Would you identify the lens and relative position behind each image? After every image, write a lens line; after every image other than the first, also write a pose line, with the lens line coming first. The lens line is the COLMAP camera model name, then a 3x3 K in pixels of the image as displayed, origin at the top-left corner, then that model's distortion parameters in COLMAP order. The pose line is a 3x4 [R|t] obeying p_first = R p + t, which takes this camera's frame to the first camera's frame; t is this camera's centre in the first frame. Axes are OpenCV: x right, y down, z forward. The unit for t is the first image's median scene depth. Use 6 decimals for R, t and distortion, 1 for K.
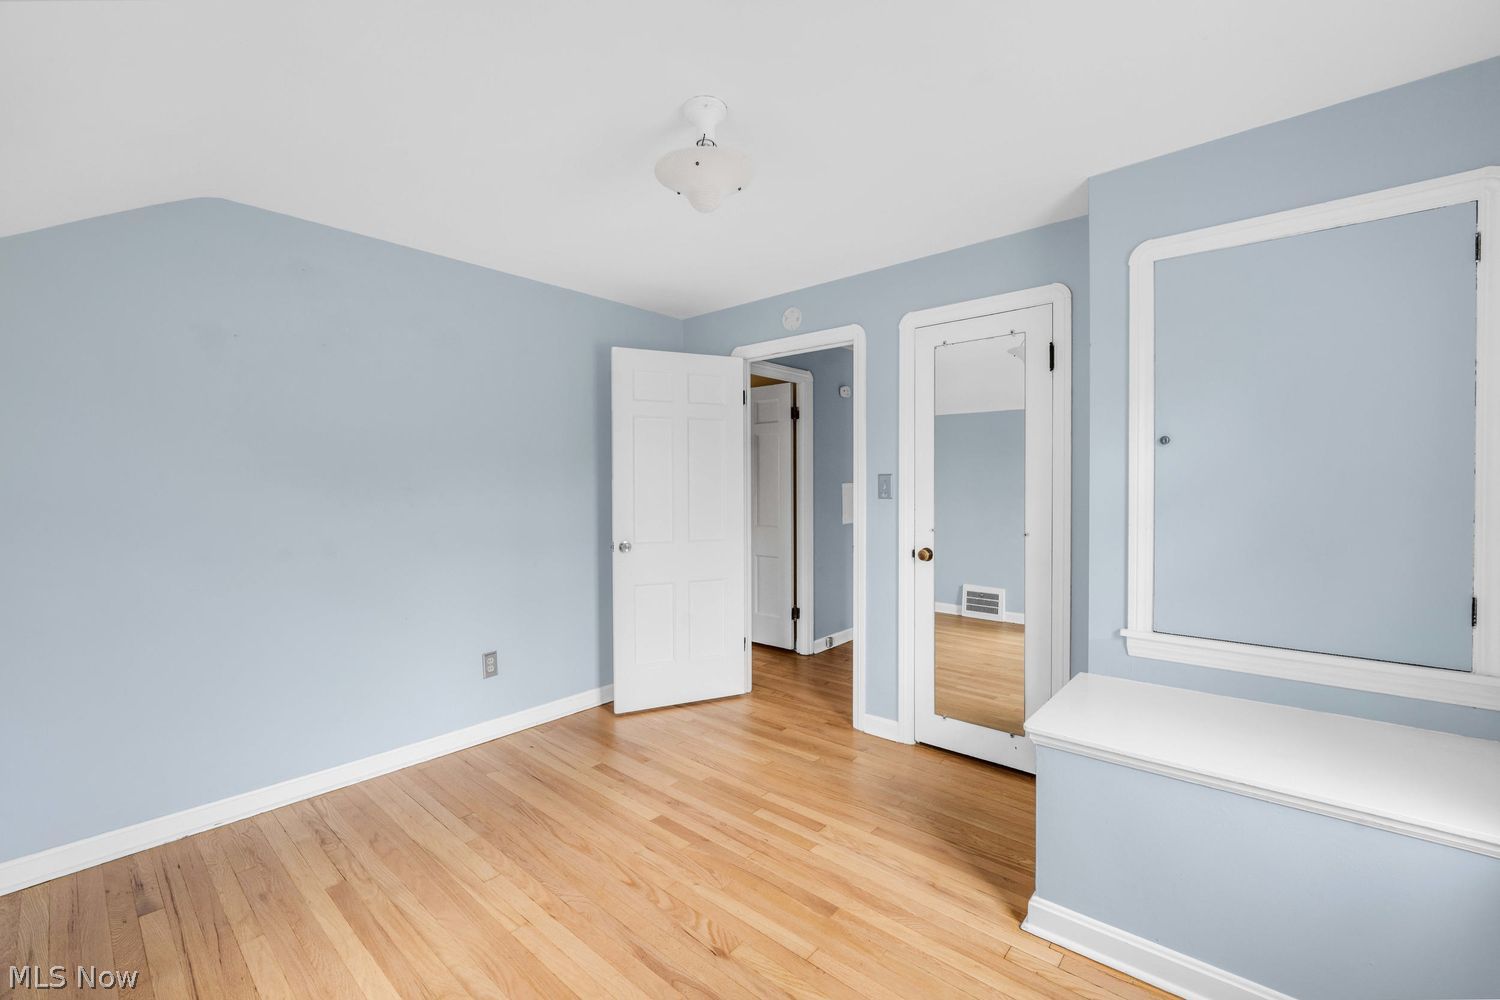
lens RADIAL K [[620.1, 0, 745.5], [0, 620.1, 494.7], [0, 0, 1]] dist [-0.002831, -0.000384]
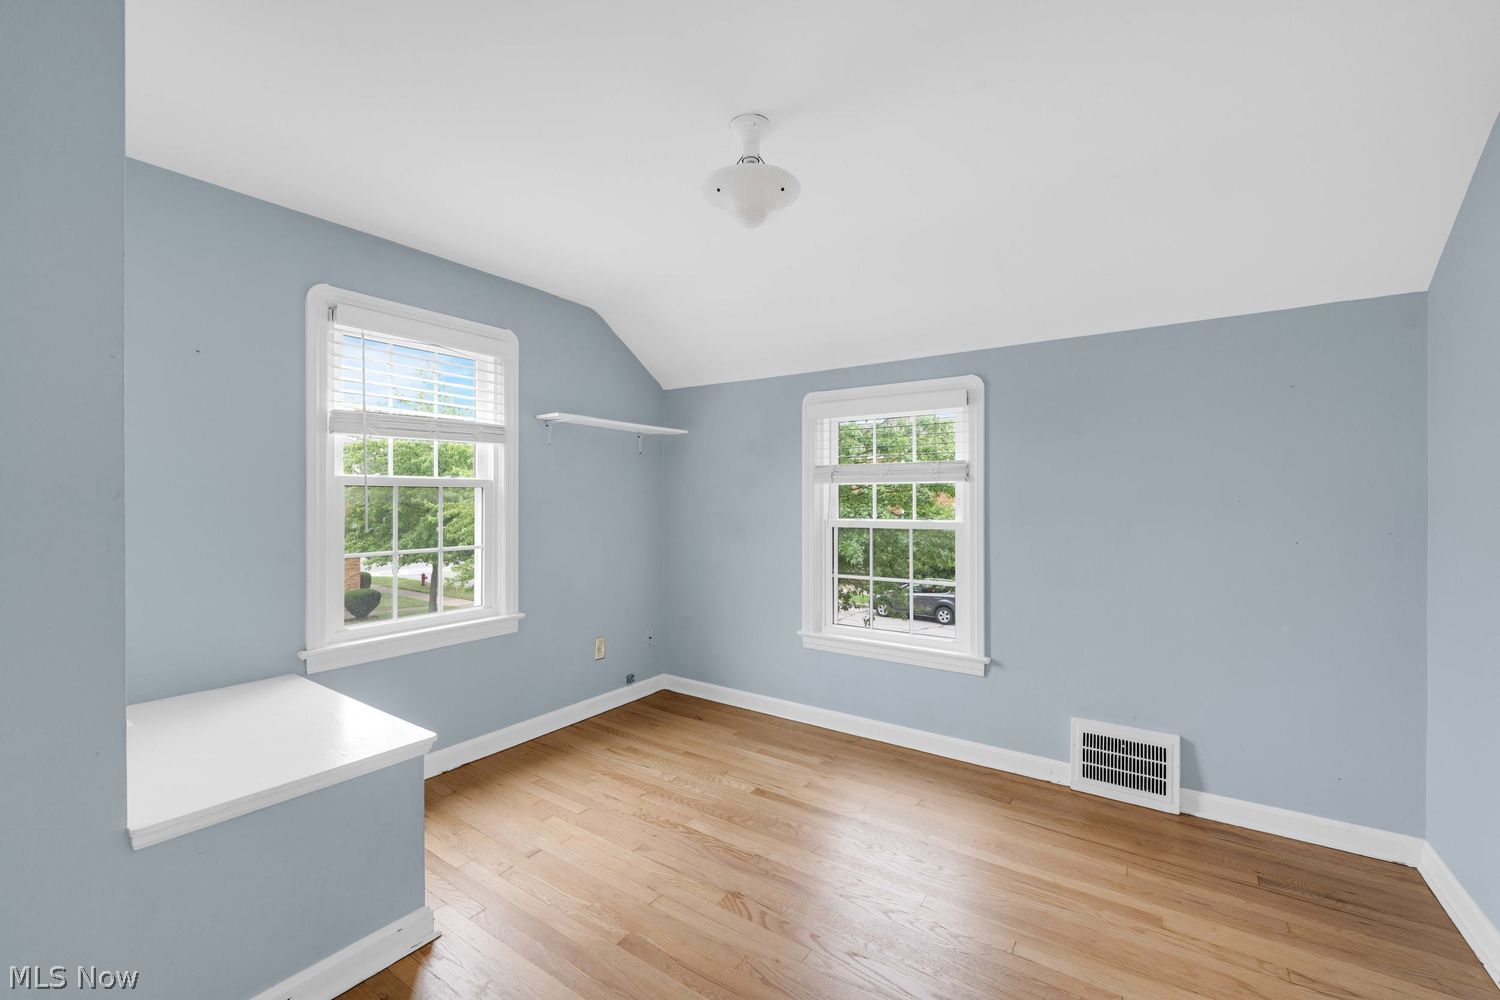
lens RADIAL K [[620.1, 0, 745.5], [0, 620.1, 494.7], [0, 0, 1]] dist [-0.002831, -0.000384]
pose [[-0.994304, 0.004259, -0.106492, 0.055424], [0.003264, 0.999949, 0.009509, -0.020223], [0.106527, 0.009107, -0.994268, 1.983430]]
